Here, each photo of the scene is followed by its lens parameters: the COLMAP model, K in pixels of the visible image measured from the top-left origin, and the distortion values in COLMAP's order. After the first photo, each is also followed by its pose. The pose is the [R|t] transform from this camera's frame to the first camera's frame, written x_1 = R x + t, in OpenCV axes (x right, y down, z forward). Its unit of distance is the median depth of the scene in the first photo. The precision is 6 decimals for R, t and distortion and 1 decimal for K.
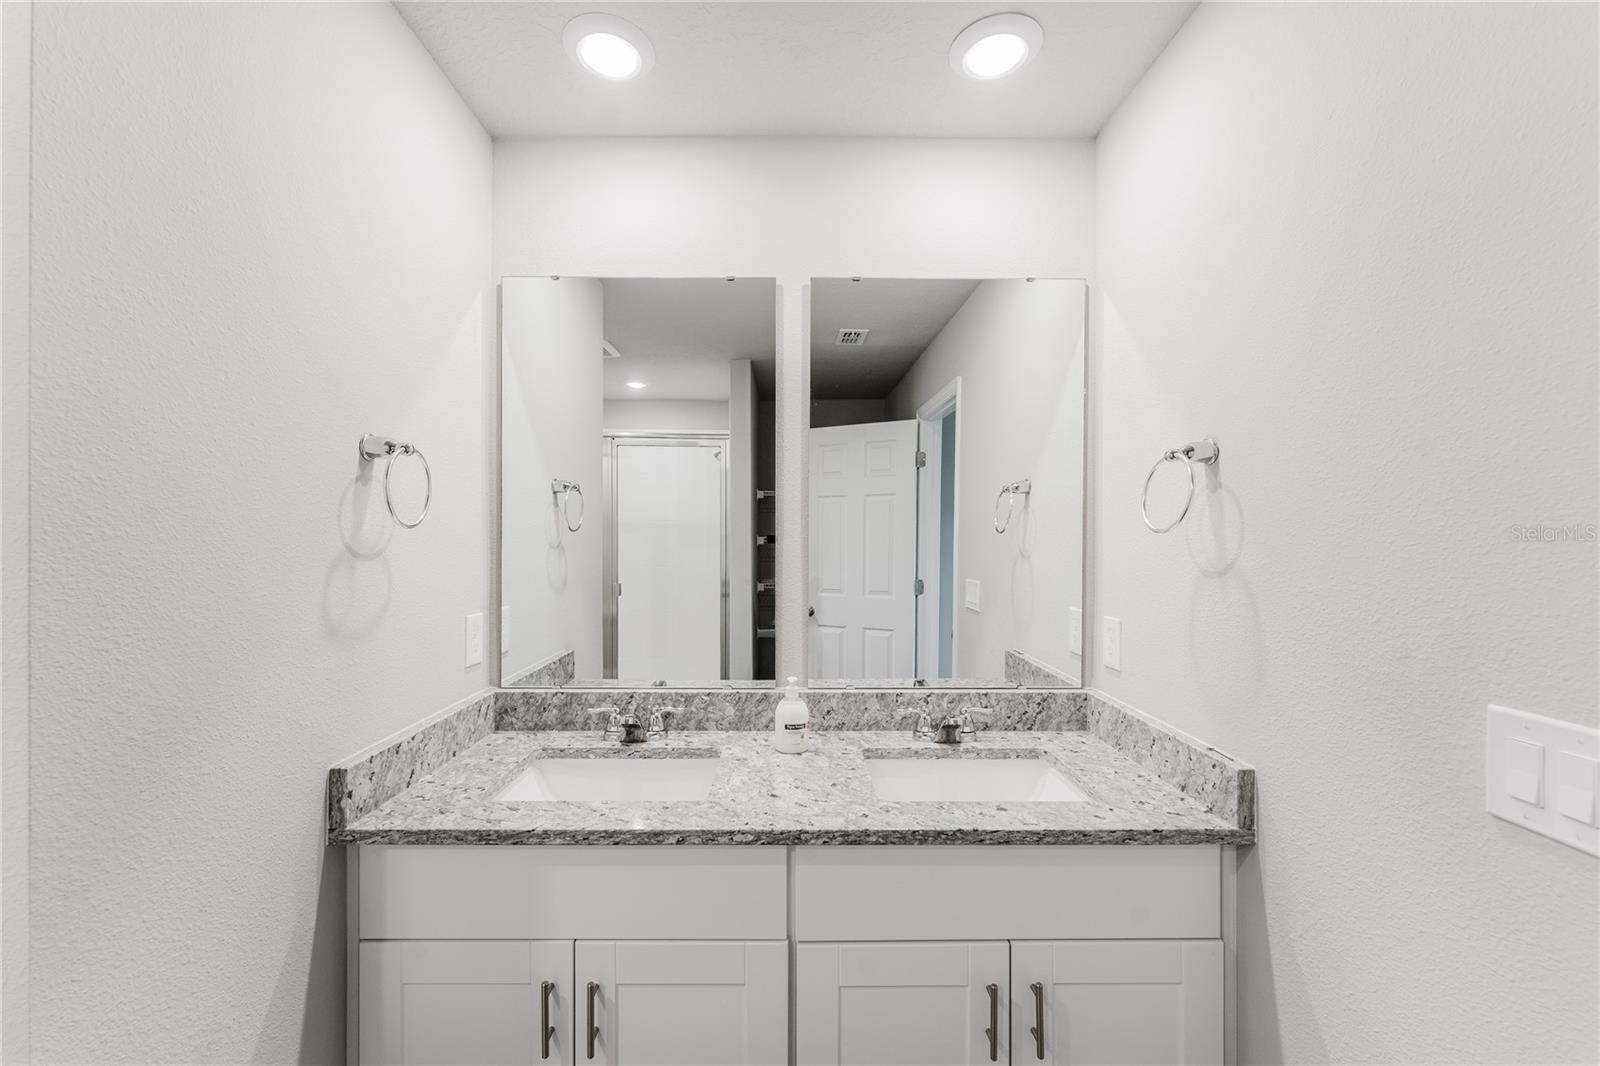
lens RADIAL K [[638.9, 0, 799.7], [0, 638.9, 536.6], [0, 0, 1]] dist [0.002106, 0.000261]
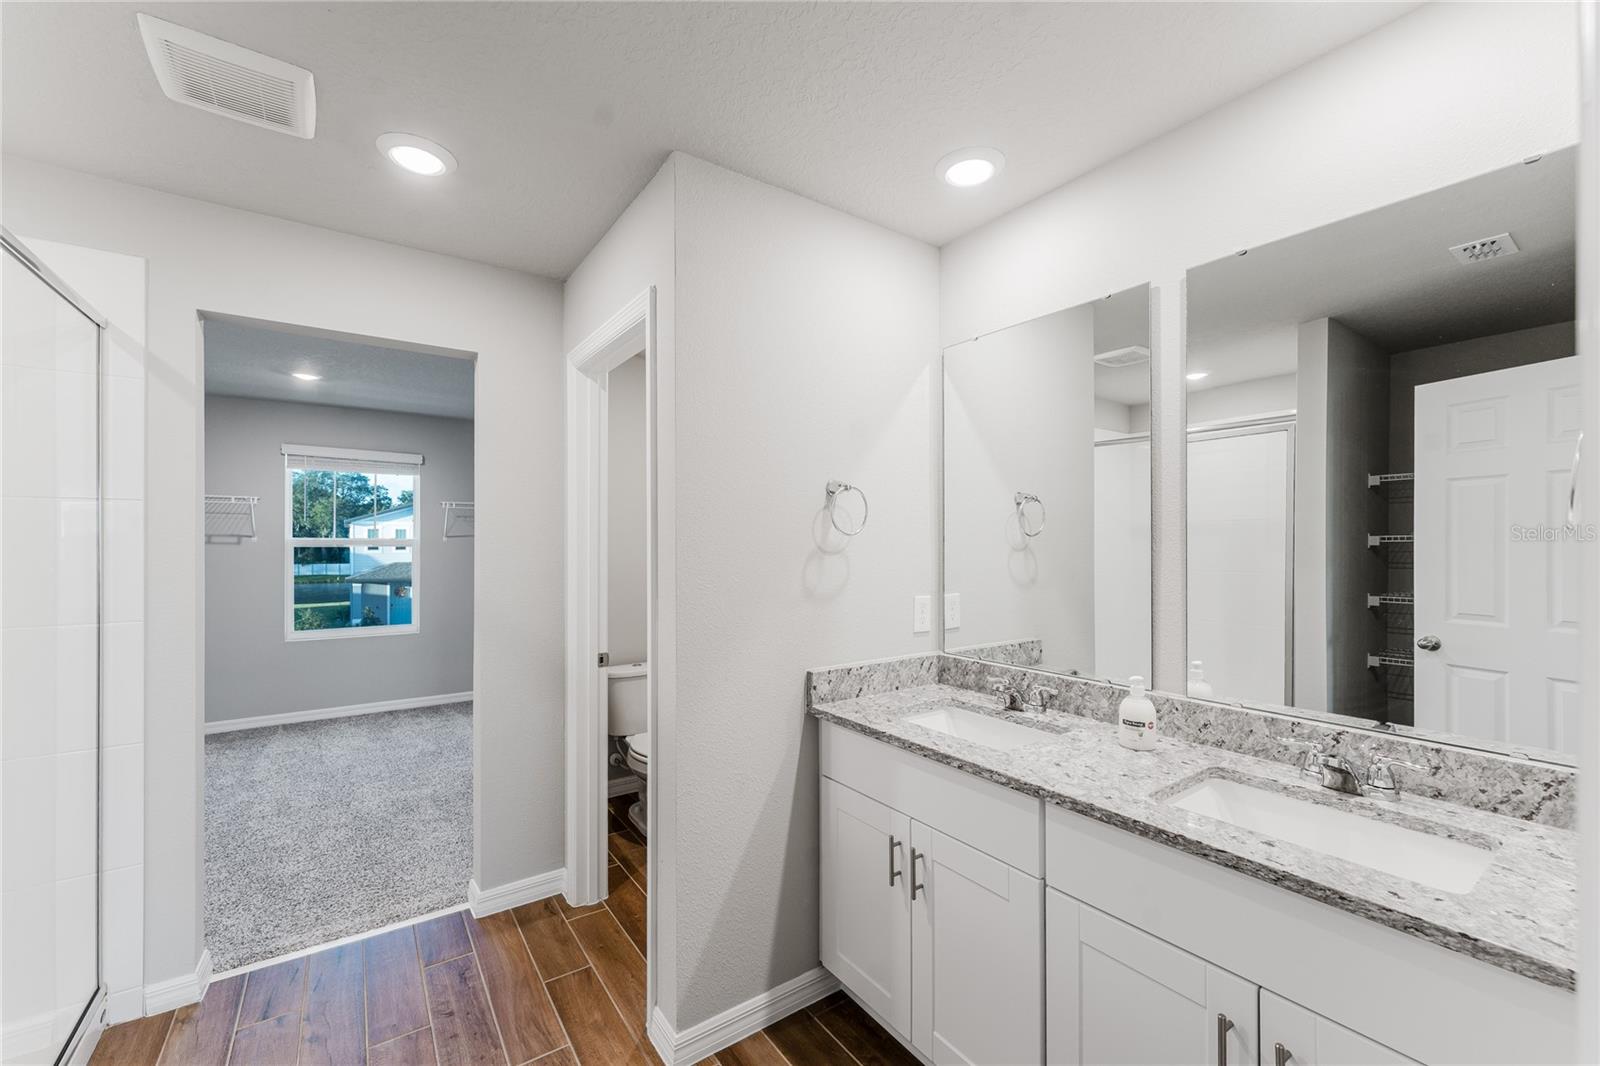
lens RADIAL K [[638.9, 0, 789.2], [0, 638.9, 538.9], [0, 0, 1]] dist [0.002106, 0.000261]
pose [[0.570699, -0.007200, -0.821128, 0.520971], [0.005539, 0.999973, -0.004918, 0.001545], [0.821141, -0.001741, 0.570723, -0.044142]]
